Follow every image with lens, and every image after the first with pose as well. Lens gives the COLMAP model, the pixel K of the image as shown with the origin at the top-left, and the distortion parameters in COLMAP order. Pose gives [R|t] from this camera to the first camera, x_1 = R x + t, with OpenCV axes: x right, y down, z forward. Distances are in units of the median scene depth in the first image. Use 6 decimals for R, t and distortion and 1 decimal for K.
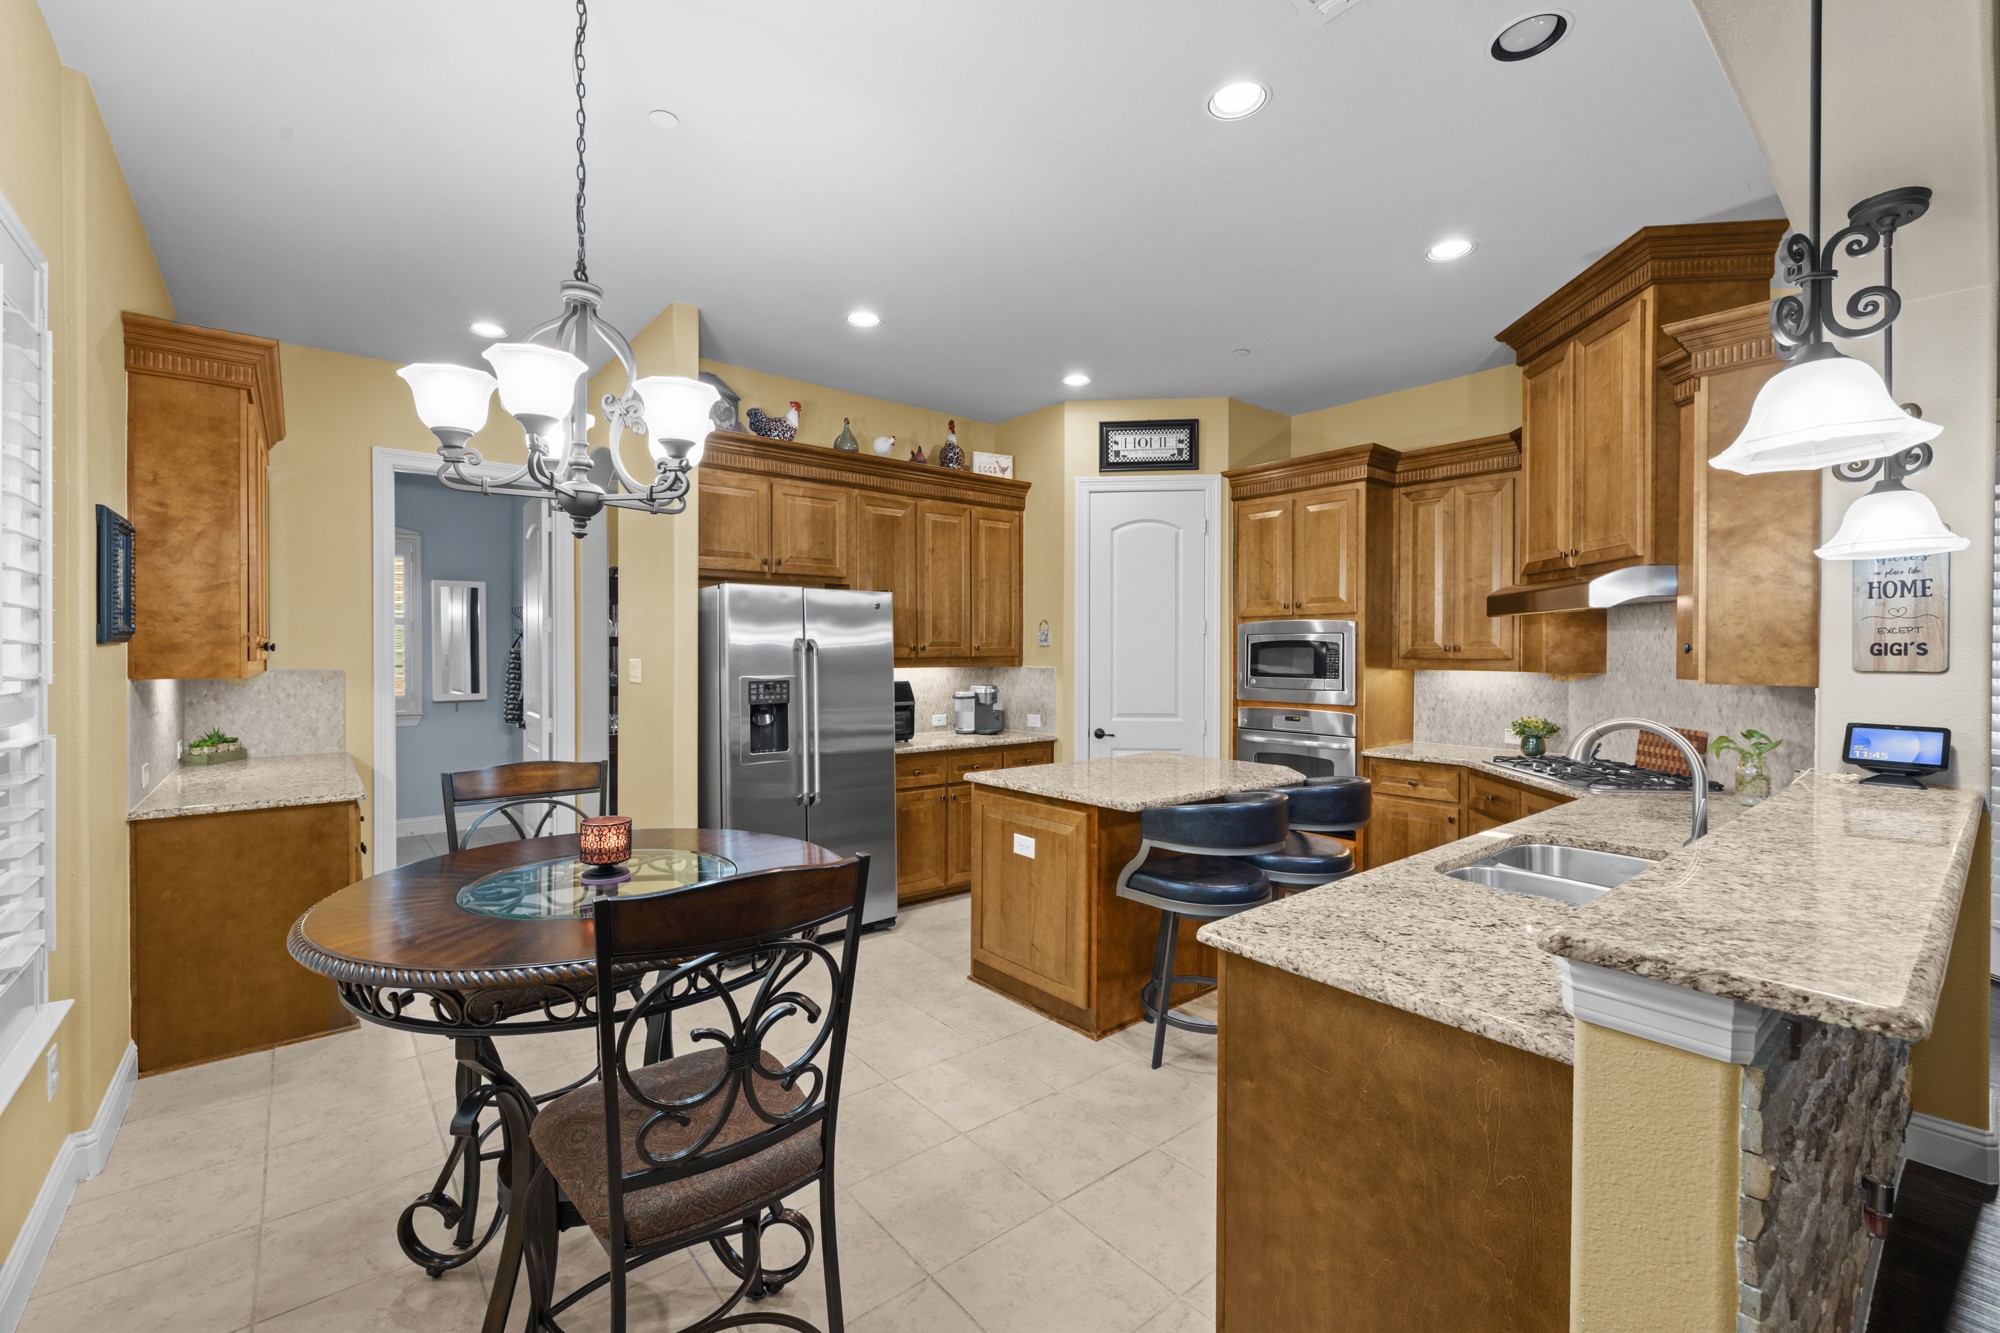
lens RADIAL K [[824.0, 0, 990.8], [0, 824.0, 661.0], [0, 0, 1]] dist [0.000140, 0.000367]
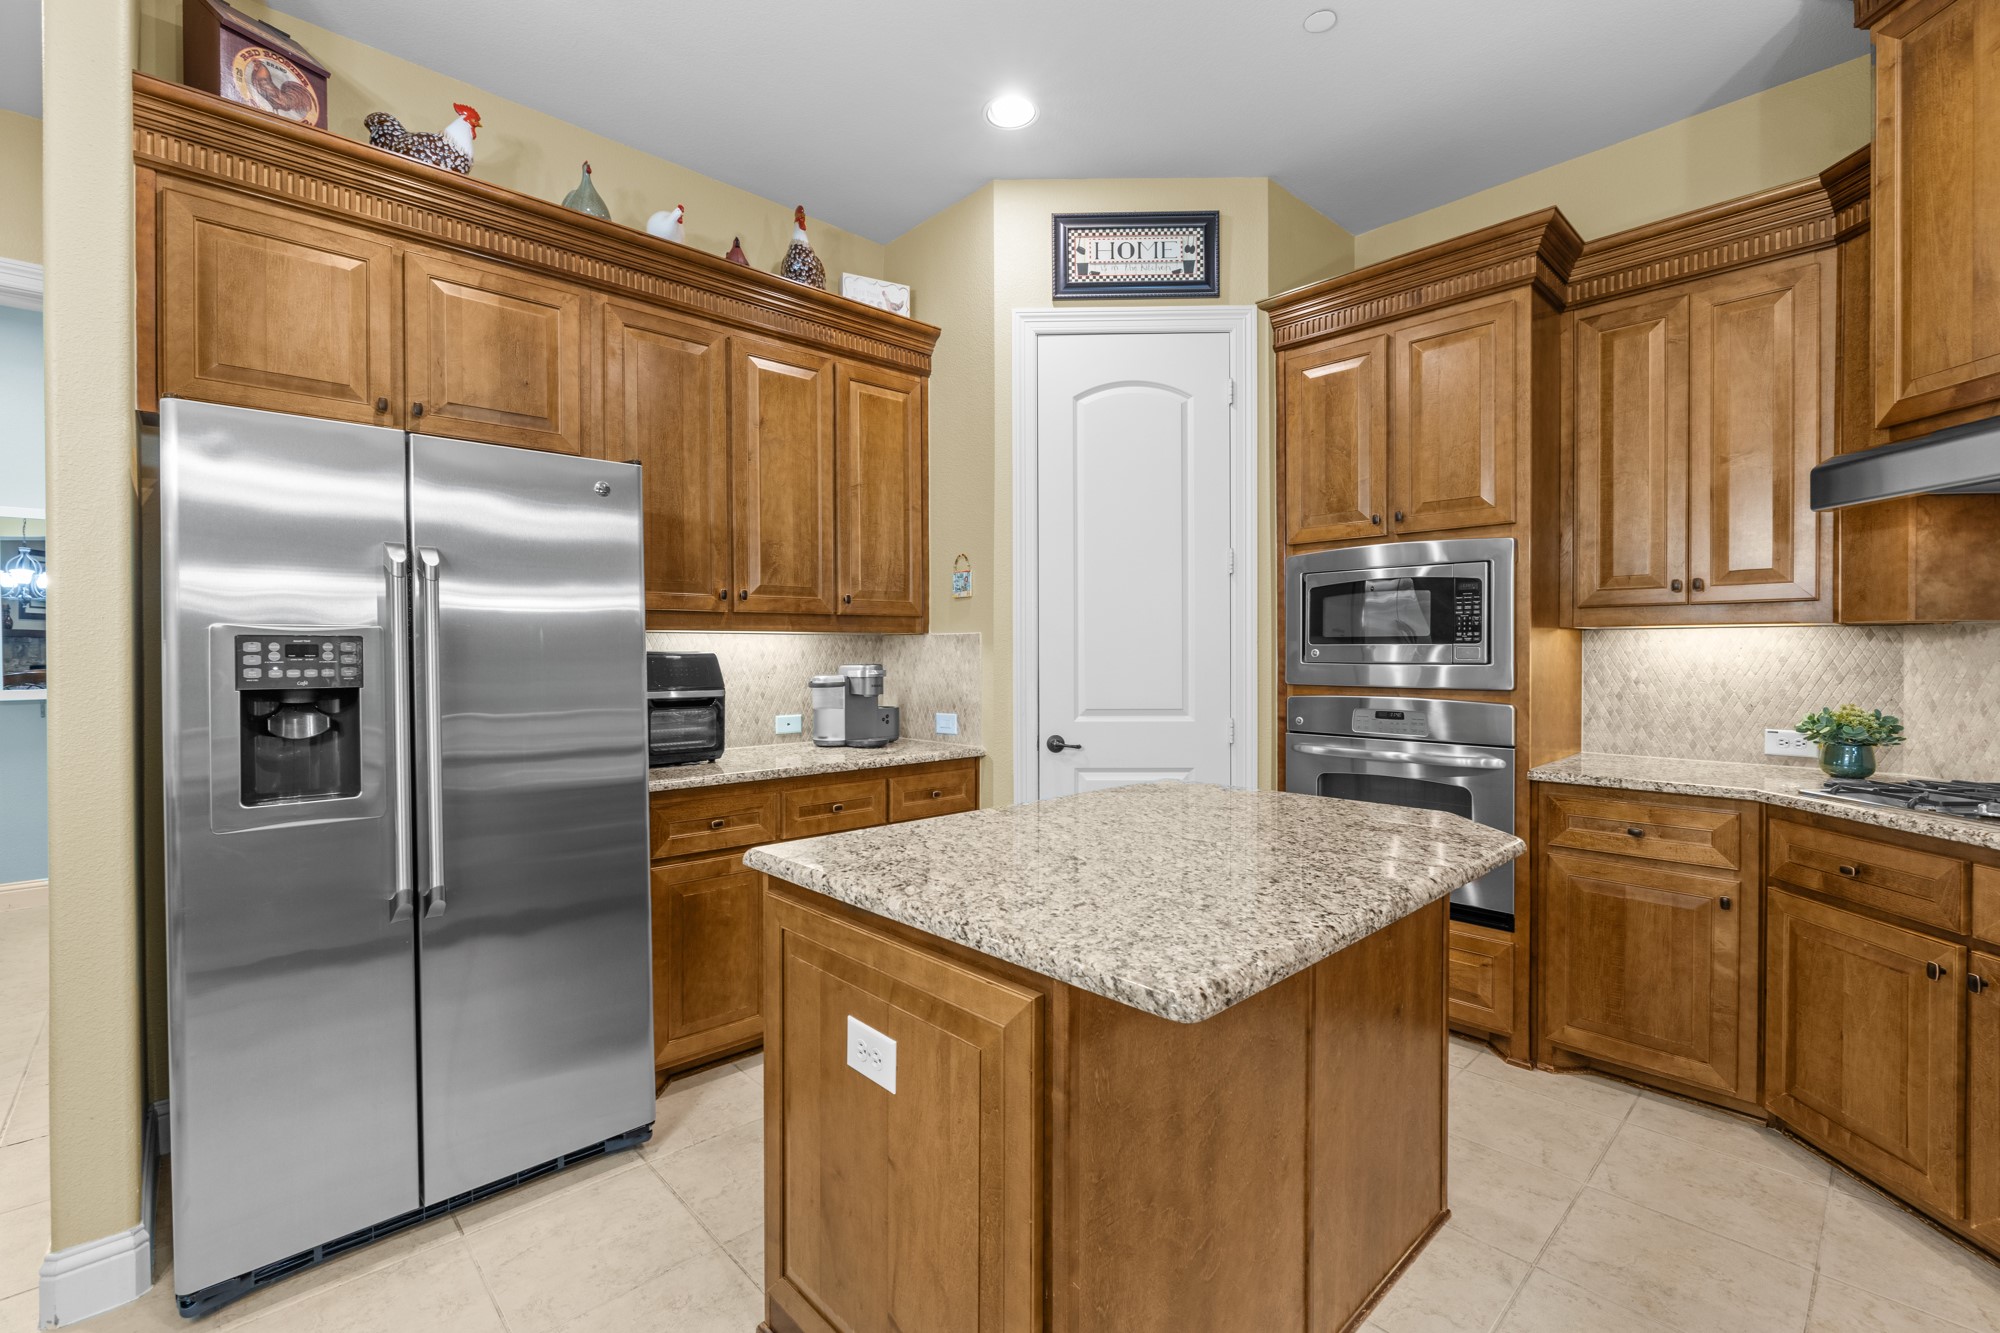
lens RADIAL K [[868.6, 0, 990.6], [0, 868.6, 658.4], [0, 0, 1]] dist [-0.010432, 0.003248]
pose [[0.997757, -0.004664, 0.066779, 0.050248], [0.004918, 0.999981, -0.003634, 0.032649], [-0.066761, 0.003955, 0.997761, 0.434378]]
